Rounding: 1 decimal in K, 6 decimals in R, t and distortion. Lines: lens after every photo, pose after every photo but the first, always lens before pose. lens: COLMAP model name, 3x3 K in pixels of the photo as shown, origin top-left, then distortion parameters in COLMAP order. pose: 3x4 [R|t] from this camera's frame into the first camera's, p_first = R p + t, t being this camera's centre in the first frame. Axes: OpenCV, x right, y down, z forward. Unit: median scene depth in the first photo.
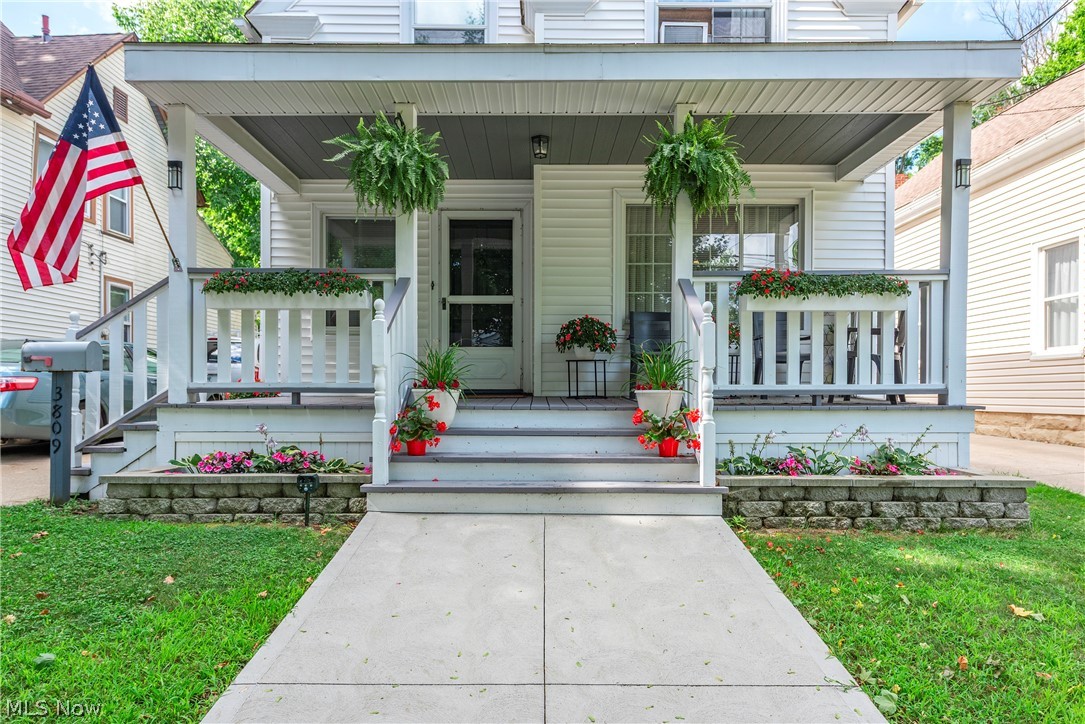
lens RADIAL K [[644.6, 0, 543.7], [0, 644.6, 378.3], [0, 0, 1]] dist [-0.000256, -0.000074]
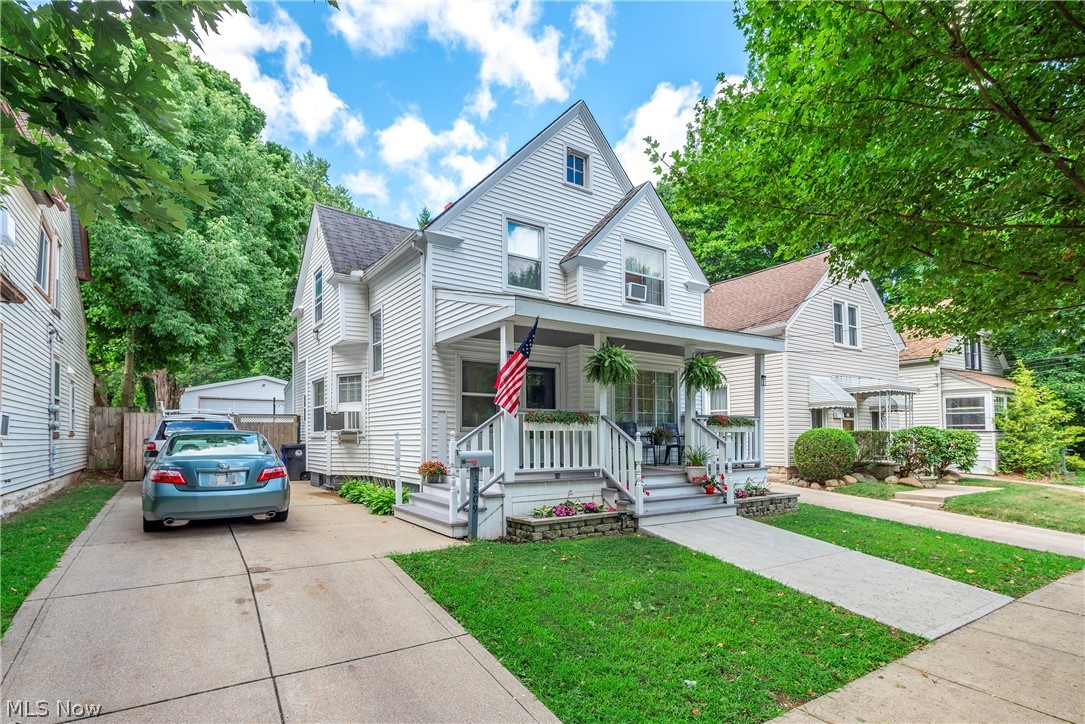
lens RADIAL K [[539.8, 0, 541.3], [0, 539.8, 365.6], [0, 0, 1]] dist [0.000079, 0.000040]
pose [[0.822056, 0.073657, 0.564623, -1.495124], [0.004586, 0.990709, -0.135919, -0.080237], [-0.569388, 0.114323, 0.814081, -0.342752]]
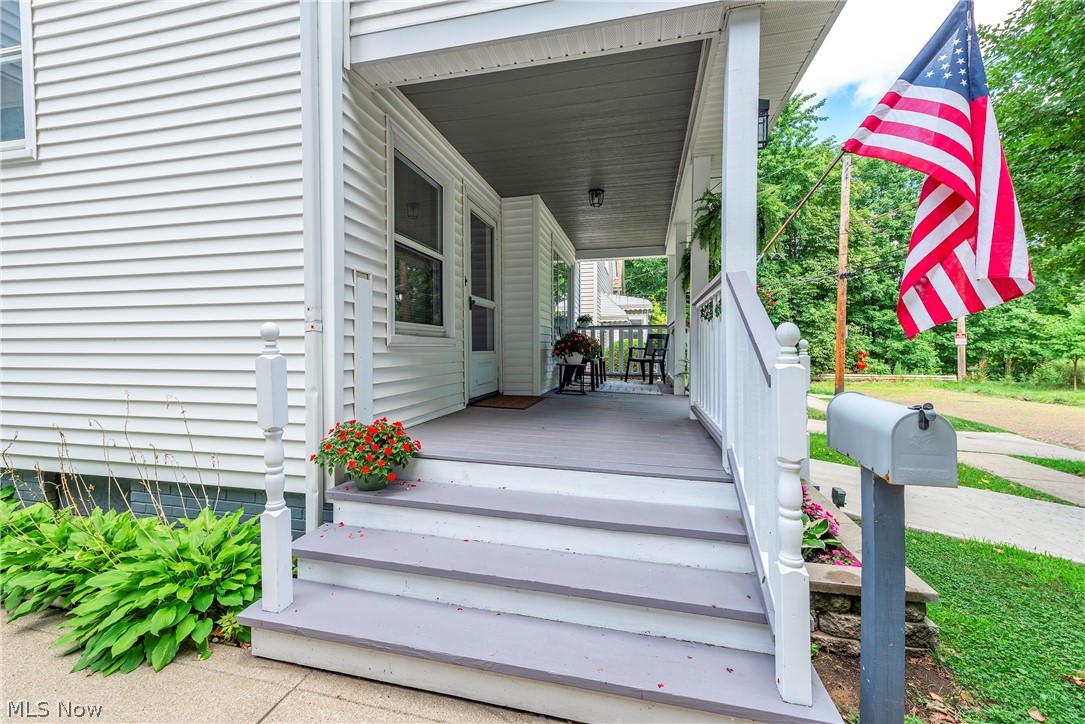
lens RADIAL K [[427.1, 0, 537.9], [0, 427.1, 363.1], [0, 0, 1]] dist [0.013828, 0.000098]
pose [[0.233014, -0.021134, 0.972244, -1.142079], [0.003981, 0.999776, 0.020778, -0.082223], [-0.972465, -0.000971, 0.233046, 1.218631]]
